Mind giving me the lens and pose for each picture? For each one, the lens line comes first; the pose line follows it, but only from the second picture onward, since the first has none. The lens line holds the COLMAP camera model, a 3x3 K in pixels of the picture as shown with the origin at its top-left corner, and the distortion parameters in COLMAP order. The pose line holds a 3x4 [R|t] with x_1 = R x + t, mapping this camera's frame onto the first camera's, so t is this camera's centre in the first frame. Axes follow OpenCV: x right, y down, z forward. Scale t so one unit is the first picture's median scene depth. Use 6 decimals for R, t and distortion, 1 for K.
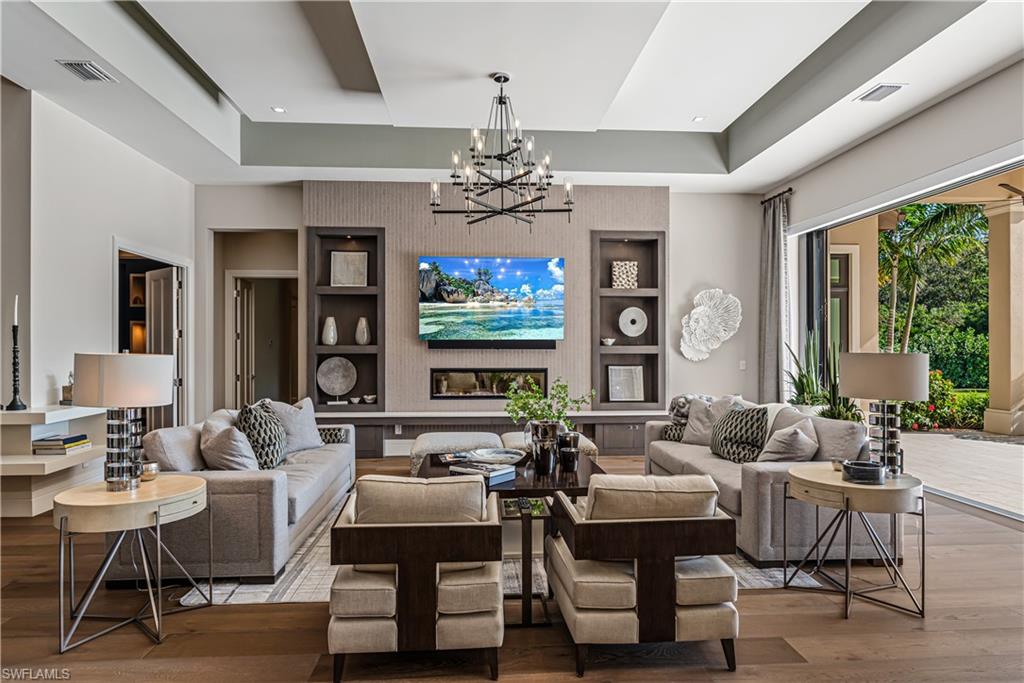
lens RADIAL K [[585.8, 0, 512.0], [0, 585.8, 341.5], [0, 0, 1]] dist [-0.003074, -0.000253]
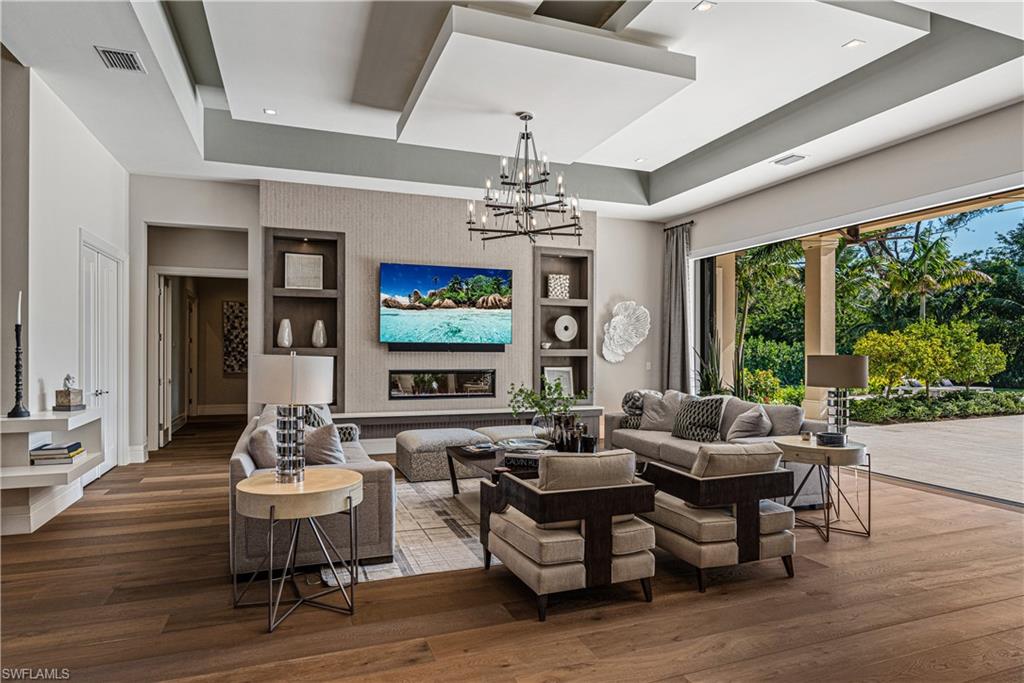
lens RADIAL K [[582.3, 0, 510.1], [0, 582.3, 344.4], [0, 0, 1]] dist [-0.002282, -0.002238]
pose [[0.958543, 0.006572, 0.284874, -0.230416], [-0.006457, 0.999978, -0.001344, 0.000001], [-0.284876, -0.000551, 0.958564, -0.055588]]
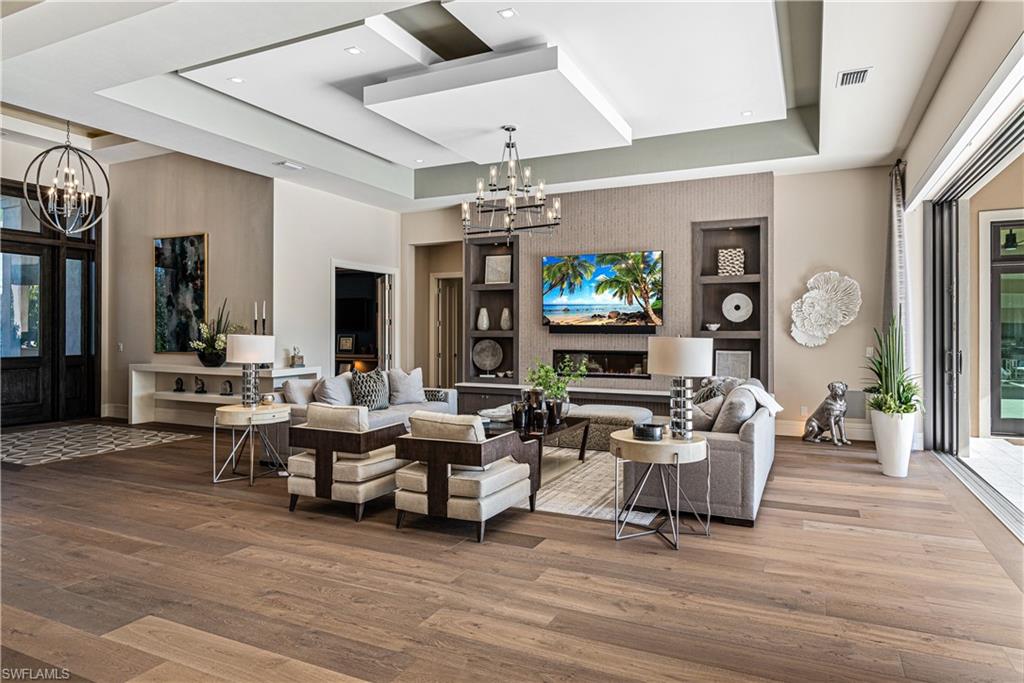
lens RADIAL K [[609.4, 0, 530.9], [0, 609.4, 326.8], [0, 0, 1]] dist [-0.007019, -0.001513]
pose [[0.877571, -0.002590, -0.479440, 0.420719], [0.002978, 0.999996, 0.000049, -0.001132], [0.479438, -0.001471, 0.877575, -0.112478]]
